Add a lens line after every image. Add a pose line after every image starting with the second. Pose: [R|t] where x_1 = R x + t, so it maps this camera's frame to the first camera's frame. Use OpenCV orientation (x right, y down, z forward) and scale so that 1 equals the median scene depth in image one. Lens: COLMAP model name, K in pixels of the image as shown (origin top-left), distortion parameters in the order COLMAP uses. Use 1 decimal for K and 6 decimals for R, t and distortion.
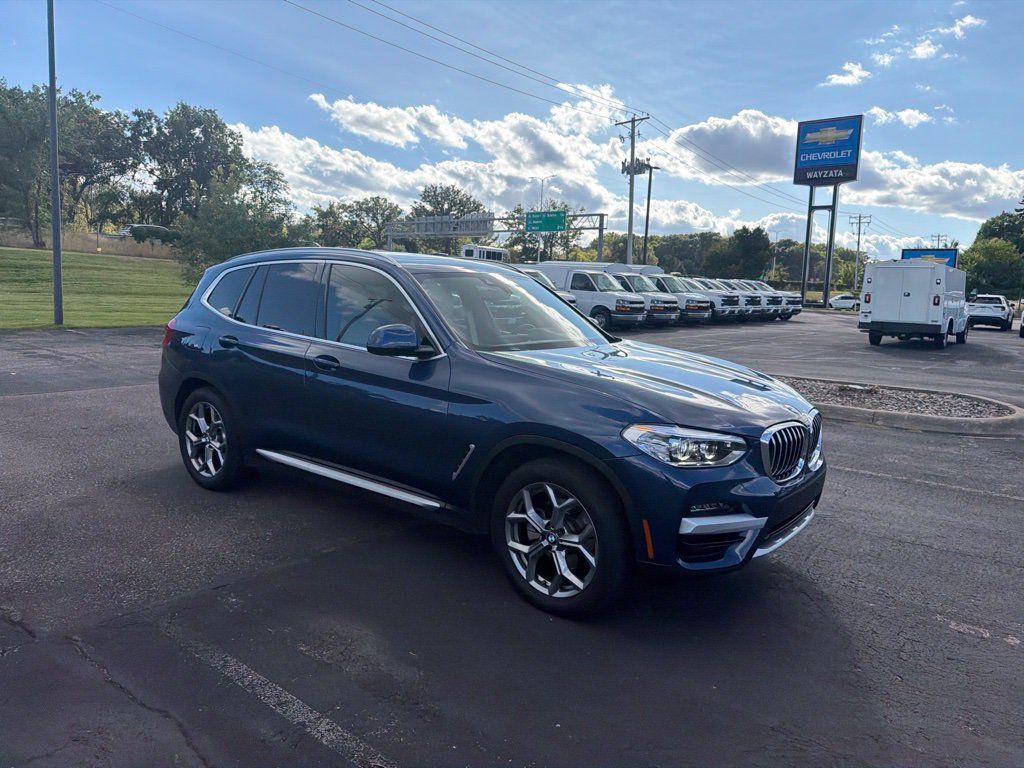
lens RADIAL K [[708.9, 0, 520.0], [0, 708.9, 395.0], [0, 0, 1]] dist [0.089233, -0.123167]
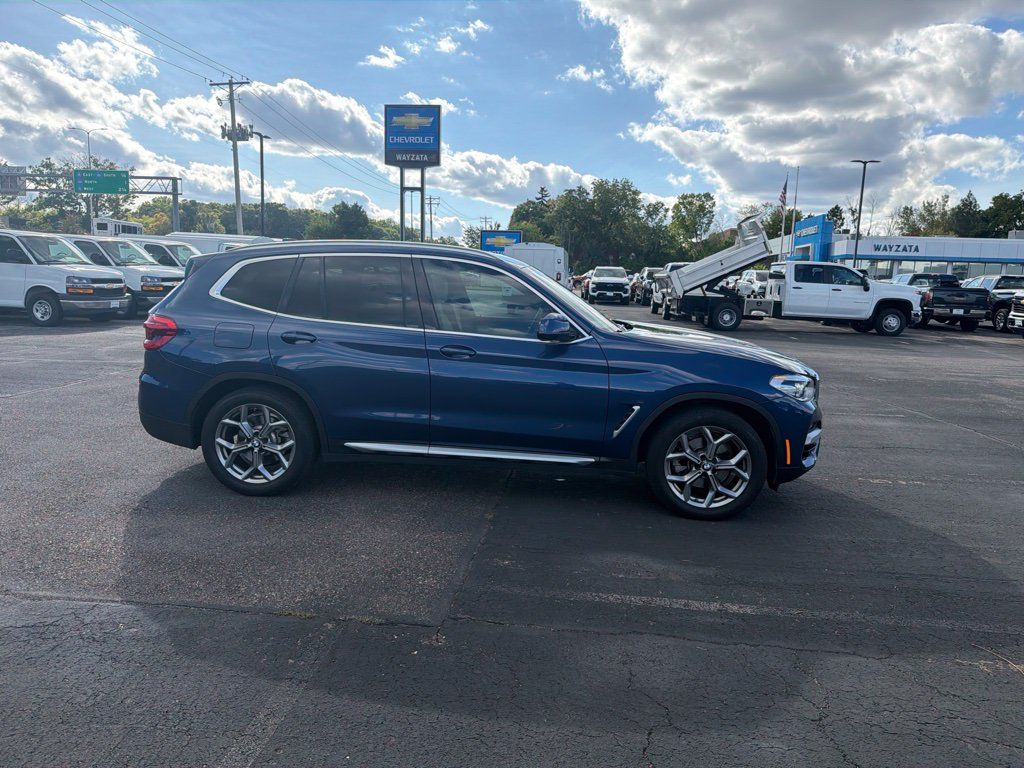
lens RADIAL K [[713.8, 0, 515.9], [0, 713.8, 398.2], [0, 0, 1]] dist [0.022443, -0.024112]
pose [[0.837441, -0.102197, 0.536888, -0.061468], [0.079455, 0.994690, 0.065406, -0.002922], [-0.540722, -0.012116, 0.841114, 0.003105]]
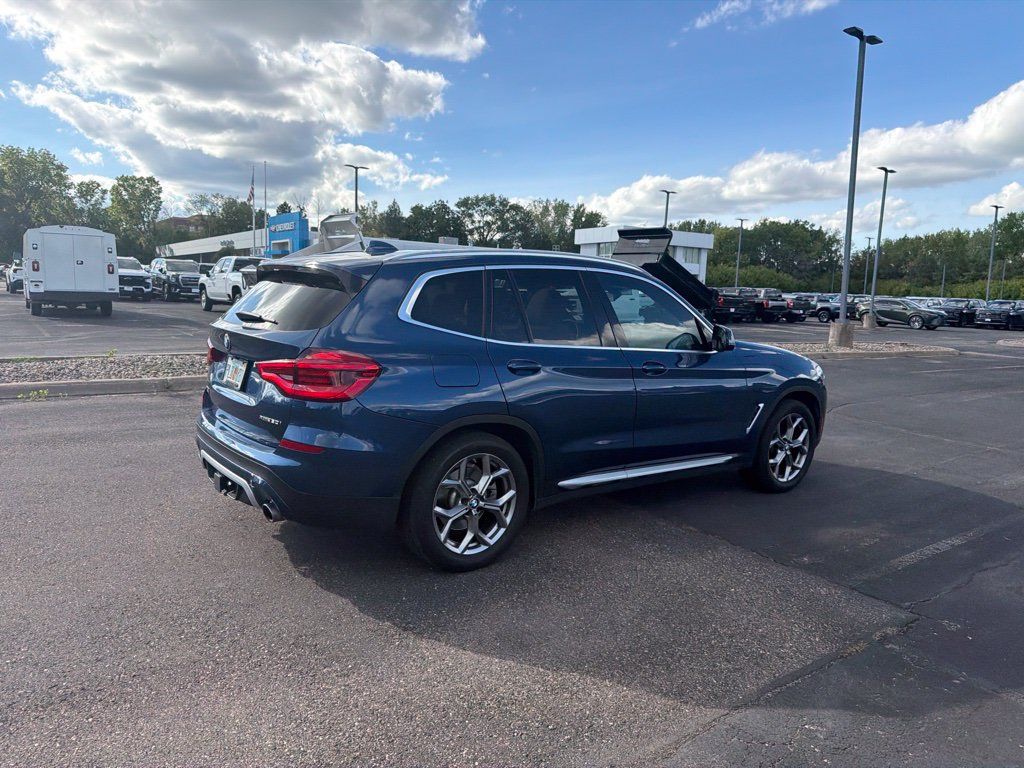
lens RADIAL K [[709.1, 0, 512.5], [0, 709.1, 405.8], [0, 0, 1]] dist [0.090721, -0.128179]
pose [[0.259148, -0.181859, 0.948562, -0.104974], [0.113339, 0.981054, 0.157124, -0.014088], [-0.959164, 0.066790, 0.274850, 0.071789]]
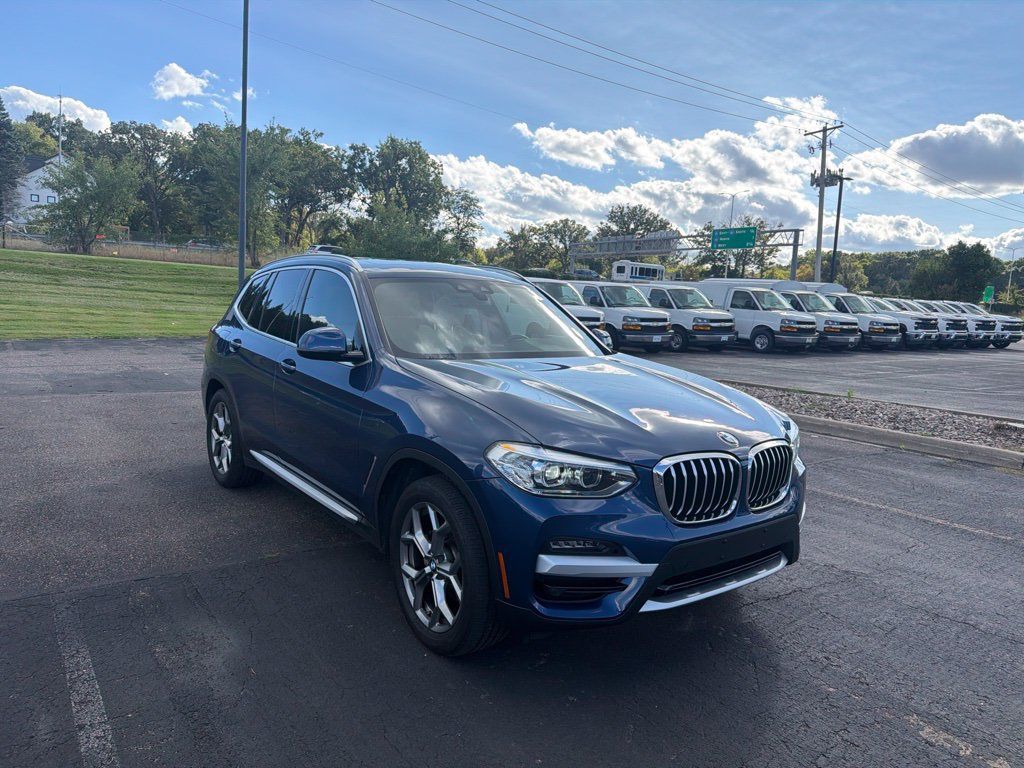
lens RADIAL K [[713.8, 0, 517.2], [0, 713.8, 390.5], [0, 0, 1]] dist [0.069054, -0.111339]
pose [[0.965017, 0.041027, -0.258957, 0.023489], [-0.049908, 0.998367, -0.027811, 0.000031], [0.257393, 0.039762, 0.965488, 0.008678]]
